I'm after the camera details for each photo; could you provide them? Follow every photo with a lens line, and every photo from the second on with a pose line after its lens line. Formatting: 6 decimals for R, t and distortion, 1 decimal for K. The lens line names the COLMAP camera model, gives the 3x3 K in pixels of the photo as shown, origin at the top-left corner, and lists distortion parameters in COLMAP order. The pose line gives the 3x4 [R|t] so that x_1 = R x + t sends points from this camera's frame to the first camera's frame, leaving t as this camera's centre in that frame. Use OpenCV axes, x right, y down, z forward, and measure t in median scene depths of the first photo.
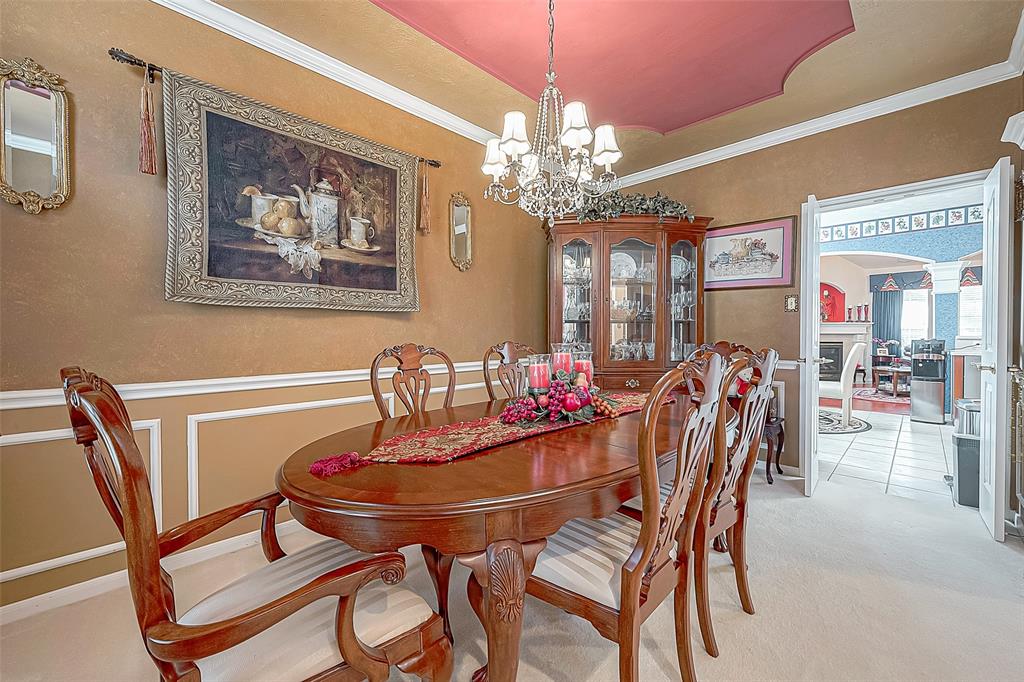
lens RADIAL K [[413.5, 0, 513.0], [0, 413.5, 338.3], [0, 0, 1]] dist [-0.001211, -0.000127]
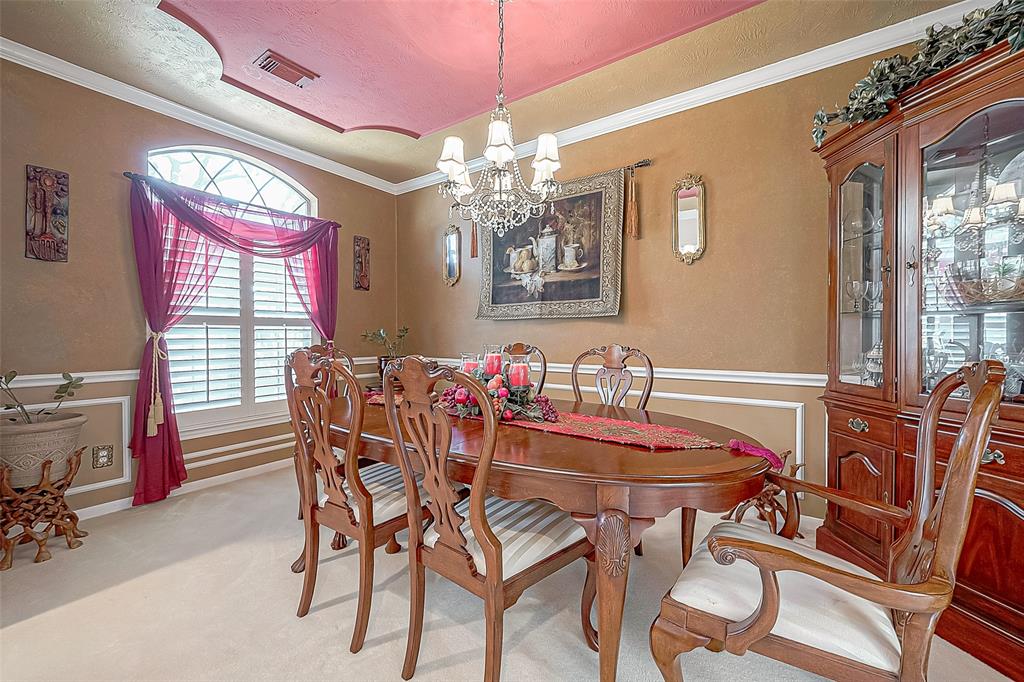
lens RADIAL K [[394.2, 0, 512.9], [0, 394.2, 336.6], [0, 0, 1]] dist [-0.002502, -0.000193]
pose [[0.171466, 0.016325, -0.985055, 0.861497], [-0.004868, 0.999865, 0.015724, -0.028492], [0.985178, 0.002099, 0.171522, 0.668417]]
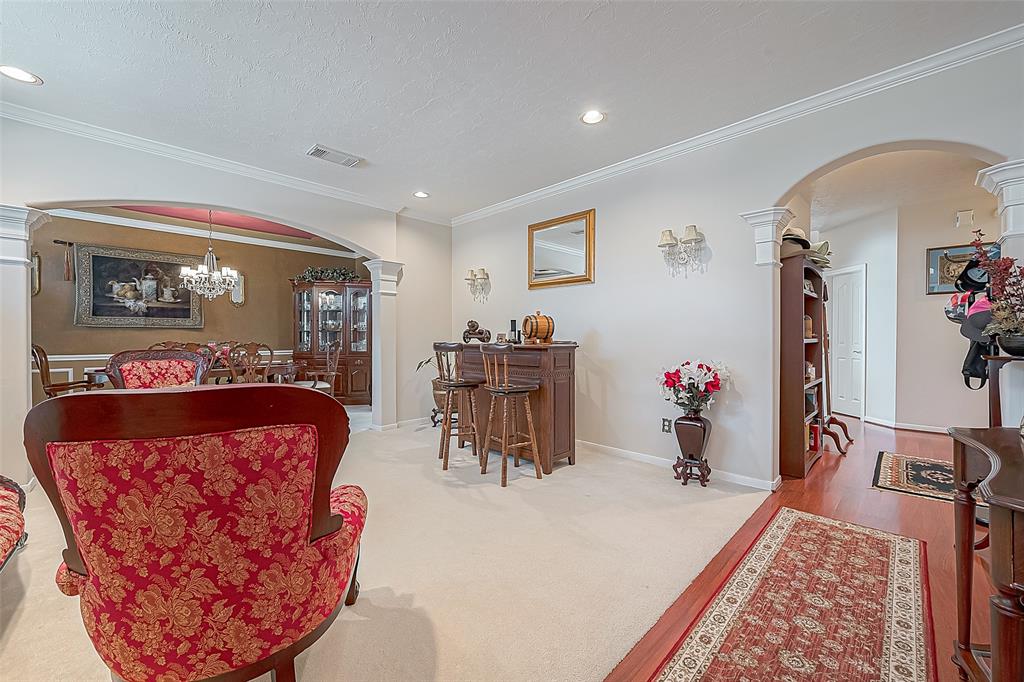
lens RADIAL K [[400.8, 0, 512.0], [0, 400.8, 341.0], [0, 0, 1]] dist [-0.001411, -0.000377]
pose [[0.999876, 0.008634, 0.013159, 1.678378], [-0.008697, 0.999951, 0.004745, -0.019255], [-0.013117, -0.004858, 0.999902, -1.408140]]
